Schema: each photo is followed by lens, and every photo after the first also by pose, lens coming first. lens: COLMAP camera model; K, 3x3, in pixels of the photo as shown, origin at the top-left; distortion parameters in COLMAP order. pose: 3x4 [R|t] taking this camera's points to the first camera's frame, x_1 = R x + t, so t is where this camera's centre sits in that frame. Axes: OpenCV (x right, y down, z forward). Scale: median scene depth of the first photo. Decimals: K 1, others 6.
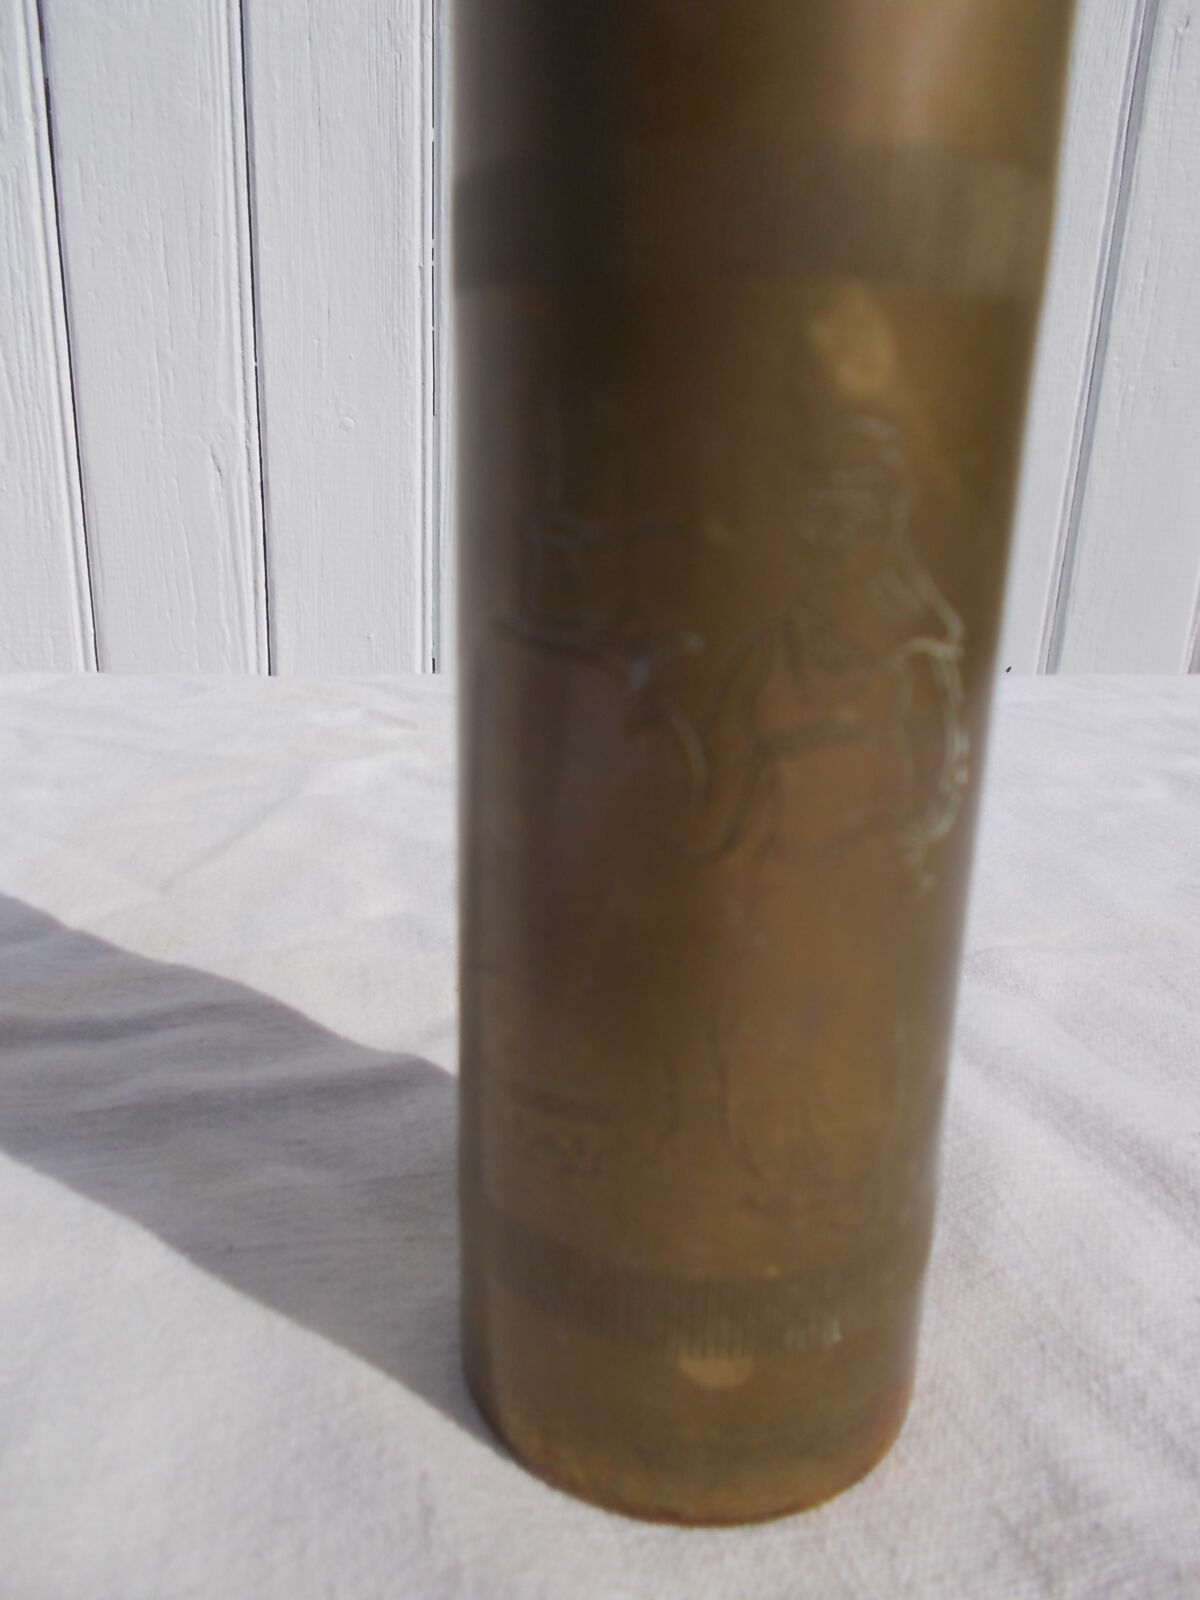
lens RADIAL K [[1207.4, 0, 610.3], [0, 1207.4, 800.9], [0, 0, 1]] dist [0.015546, -0.024068]
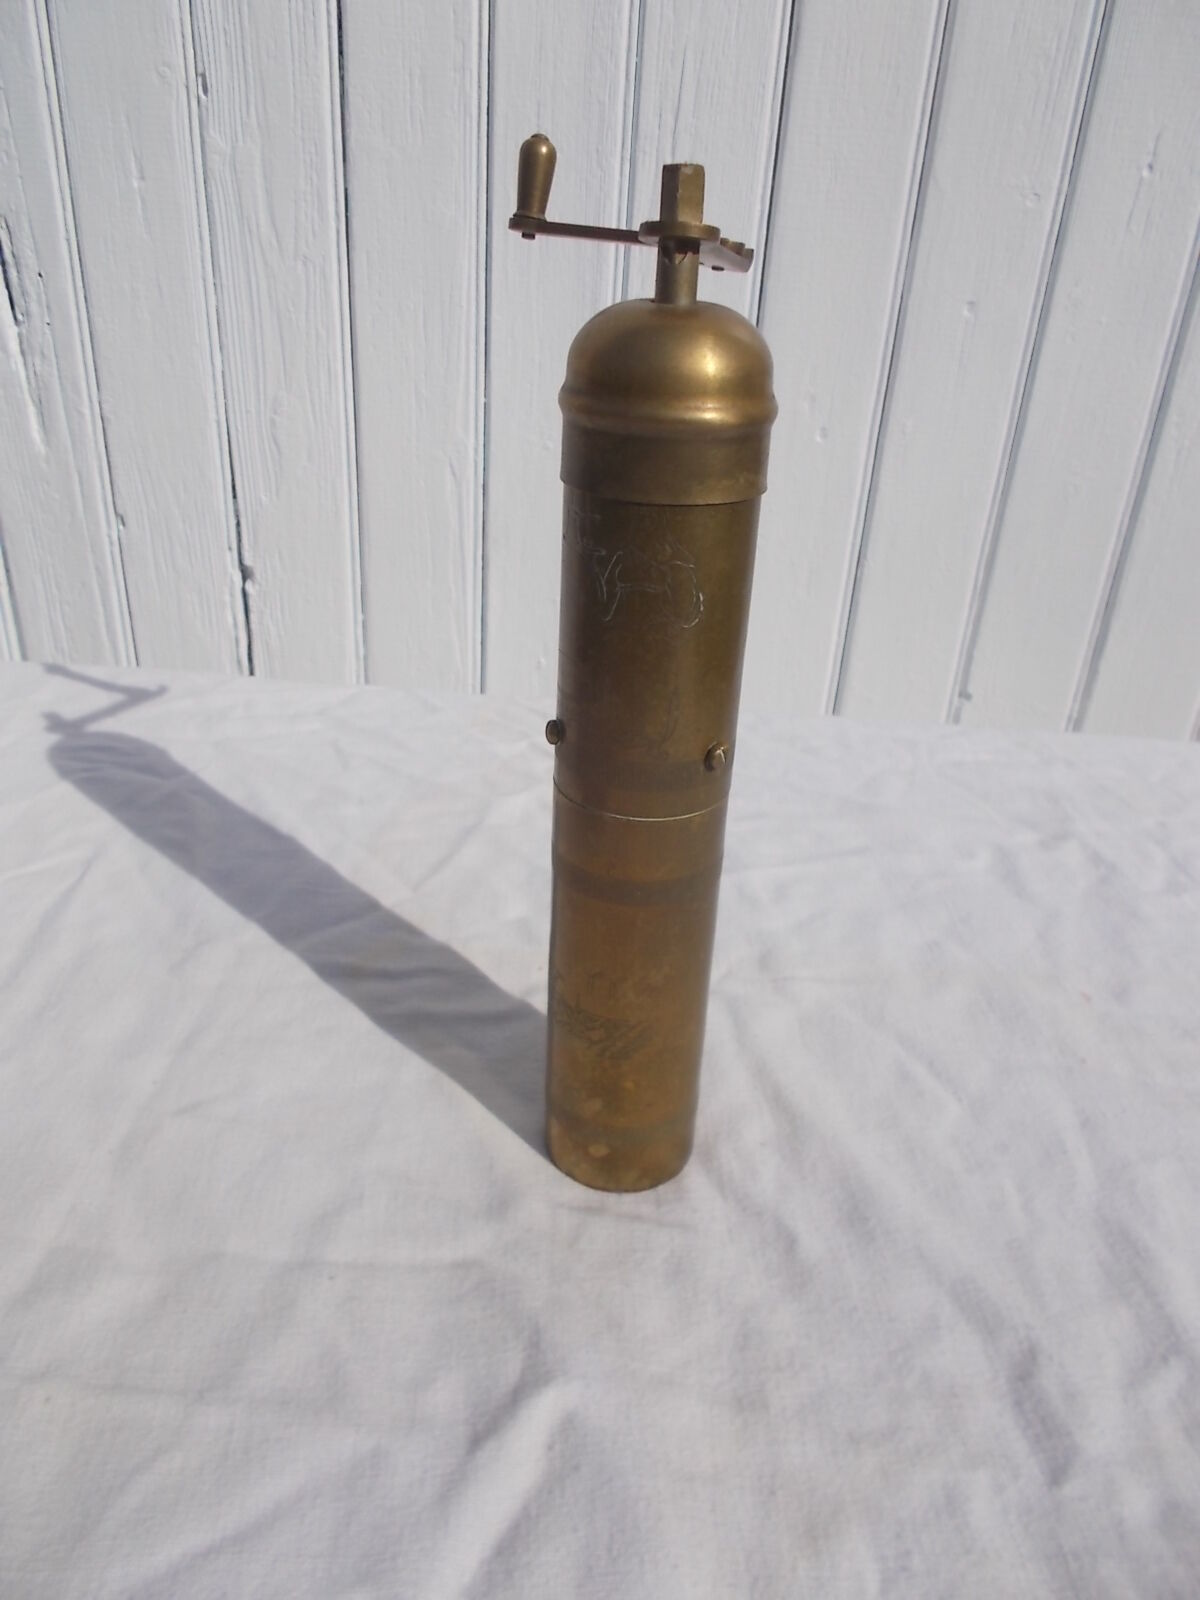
lens RADIAL K [[1207.4, 0, 611.7], [0, 1207.4, 807.7], [0, 0, 1]] dist [0.015546, -0.024068]
pose [[0.981913, 0.109870, -0.154193, 0.106733], [-0.079280, 0.978162, 0.192128, -0.193986], [0.171935, -0.176428, 0.969181, -0.370528]]
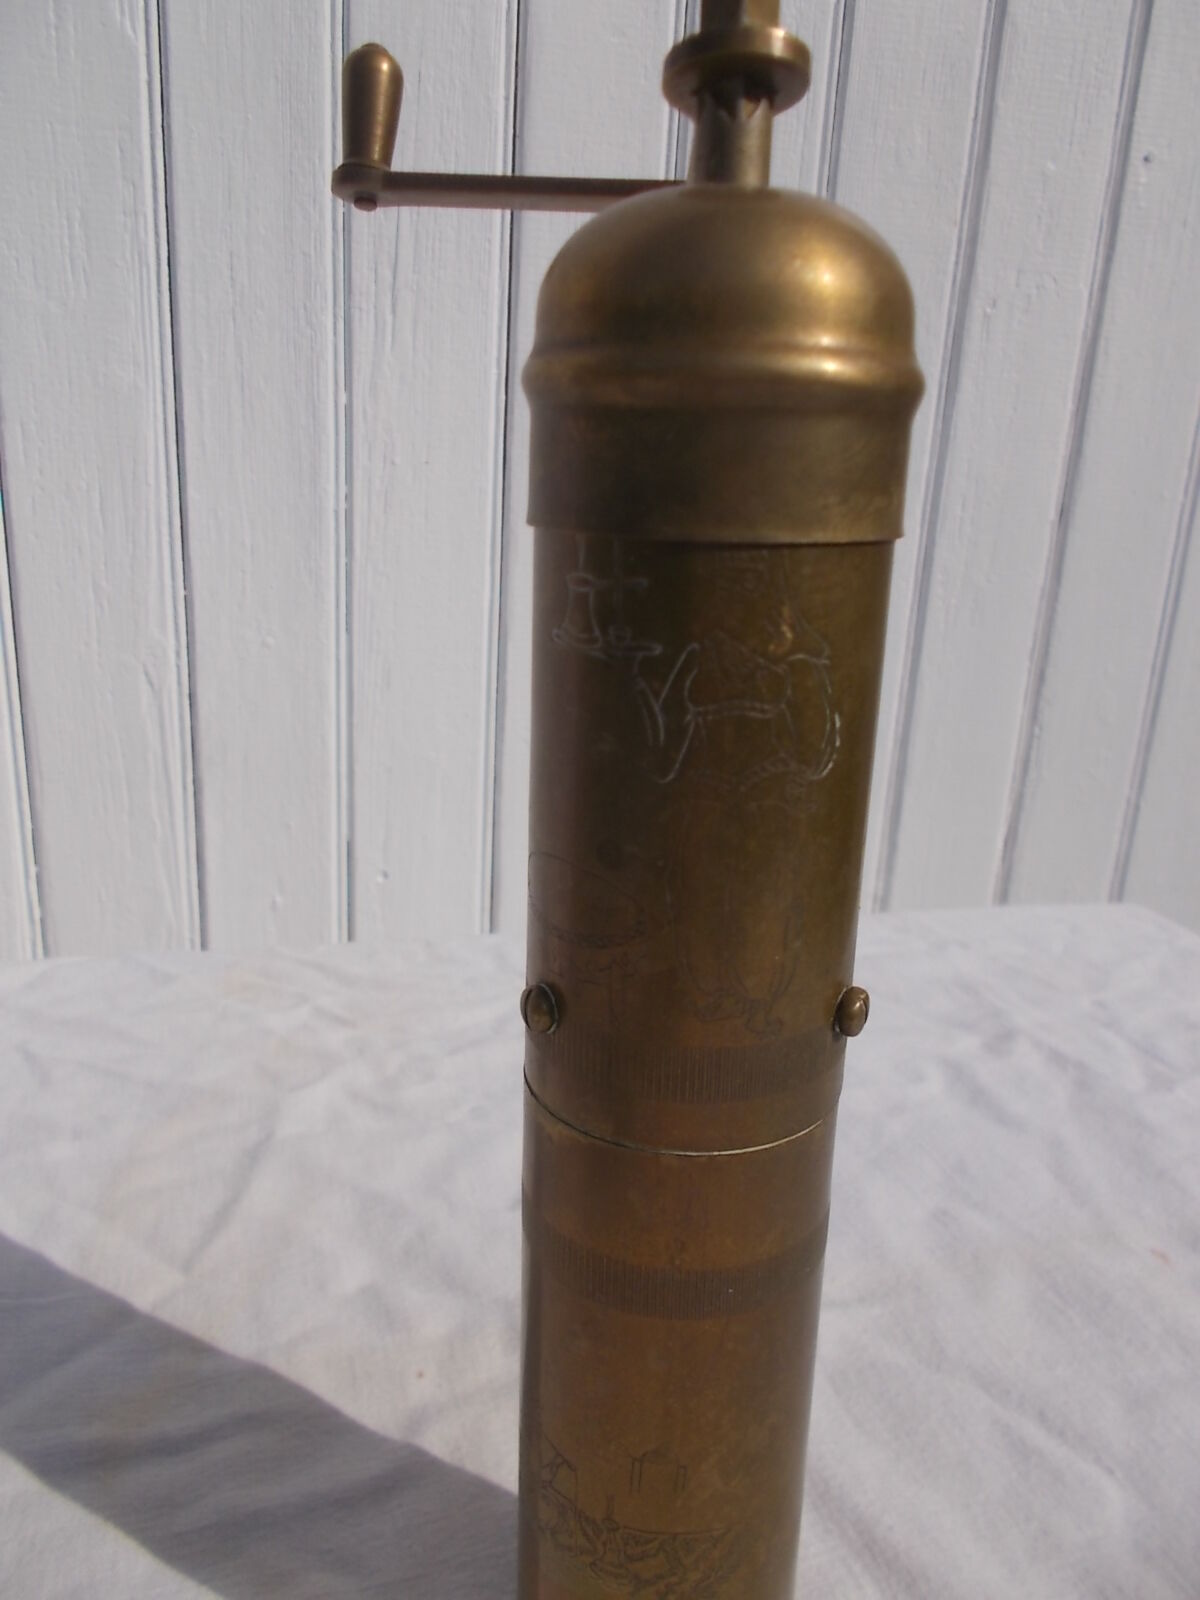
lens RADIAL K [[1207.4, 0, 612.5], [0, 1207.4, 803.0], [0, 0, 1]] dist [0.015546, -0.024068]
pose [[0.995685, -0.013127, 0.091861, -0.007005], [0.013016, 0.999914, 0.001808, -0.171257], [-0.091876, -0.000605, 0.995770, -0.144912]]
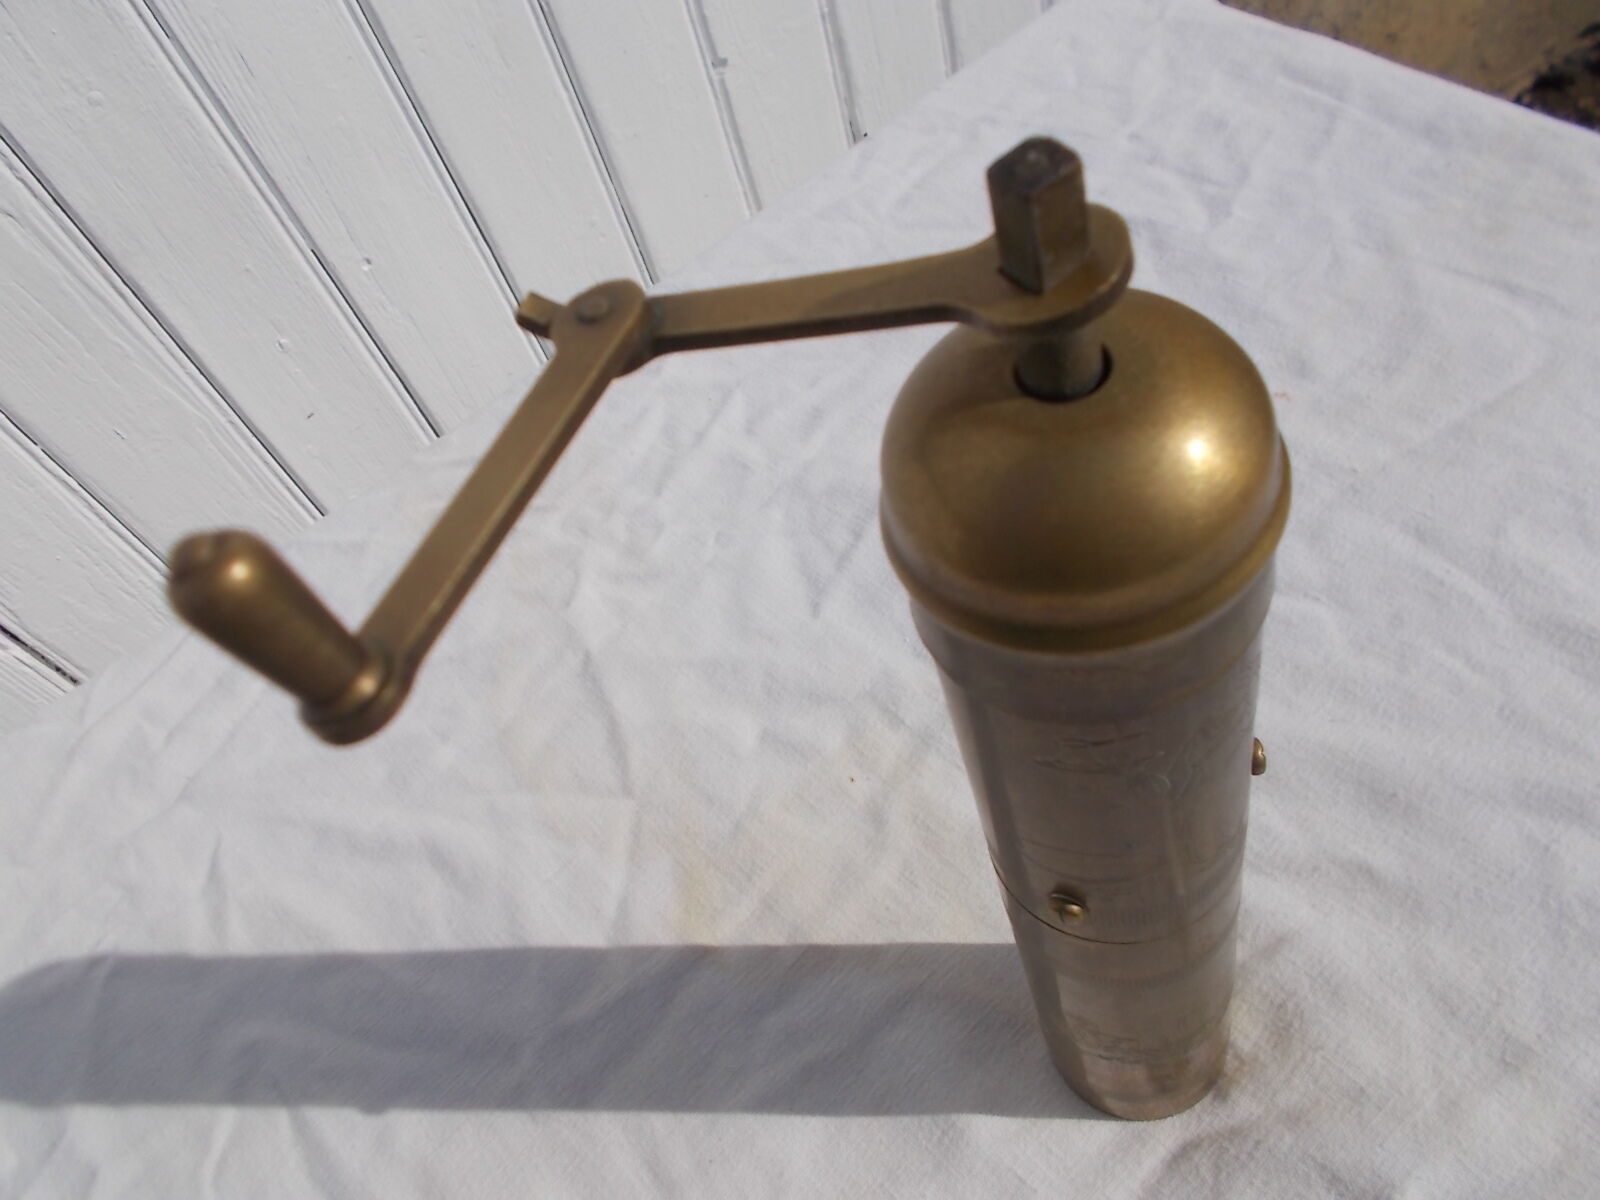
lens RADIAL K [[1207.4, 0, 808.5], [0, 1207.4, 617.1], [0, 0, 1]] dist [0.015546, -0.024068]
pose [[0.833662, -0.543270, 0.099323, -0.076600], [0.386498, 0.702373, 0.597738, -0.394621], [-0.394495, -0.459923, 0.795515, -0.123719]]
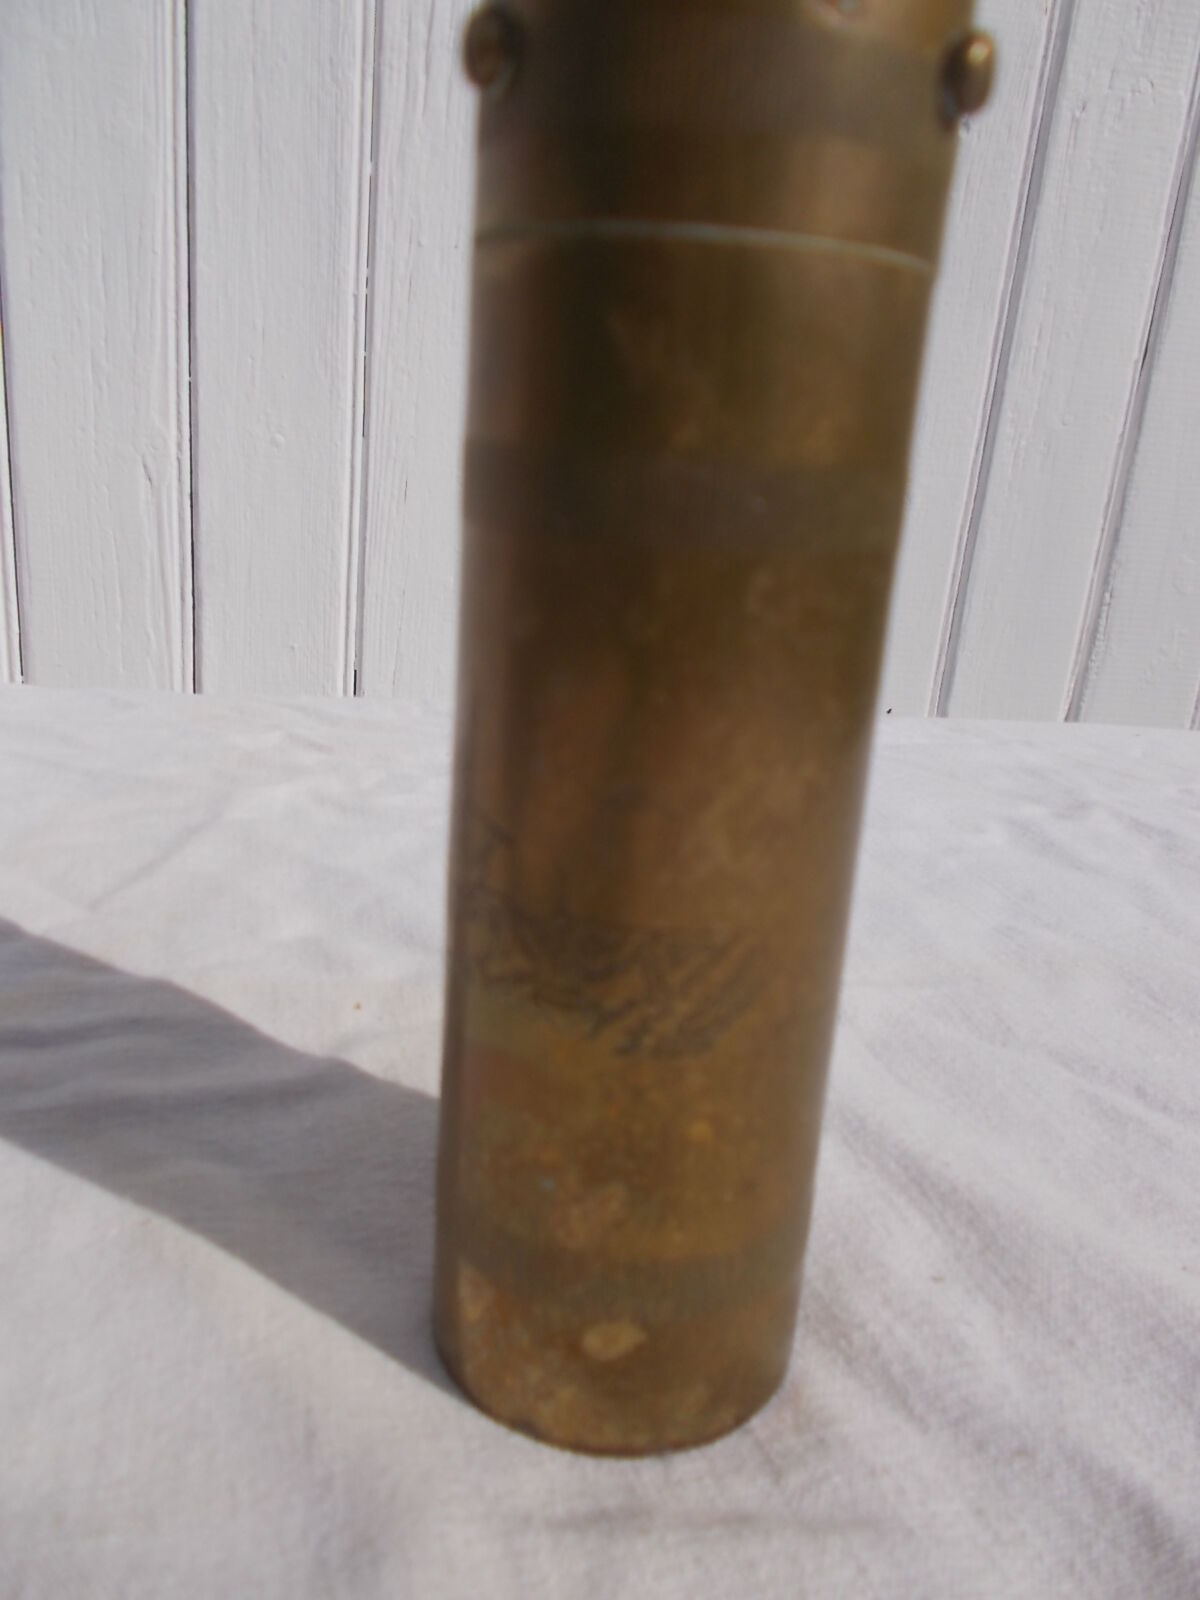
lens RADIAL K [[1207.4, 0, 607.3], [0, 1207.4, 803.0], [0, 0, 1]] dist [0.015546, -0.024068]
pose [[0.997644, 0.033353, 0.059944, 0.012053], [-0.033644, 0.999426, 0.003844, -0.017104], [-0.059782, -0.005852, 0.998194, -0.051867]]
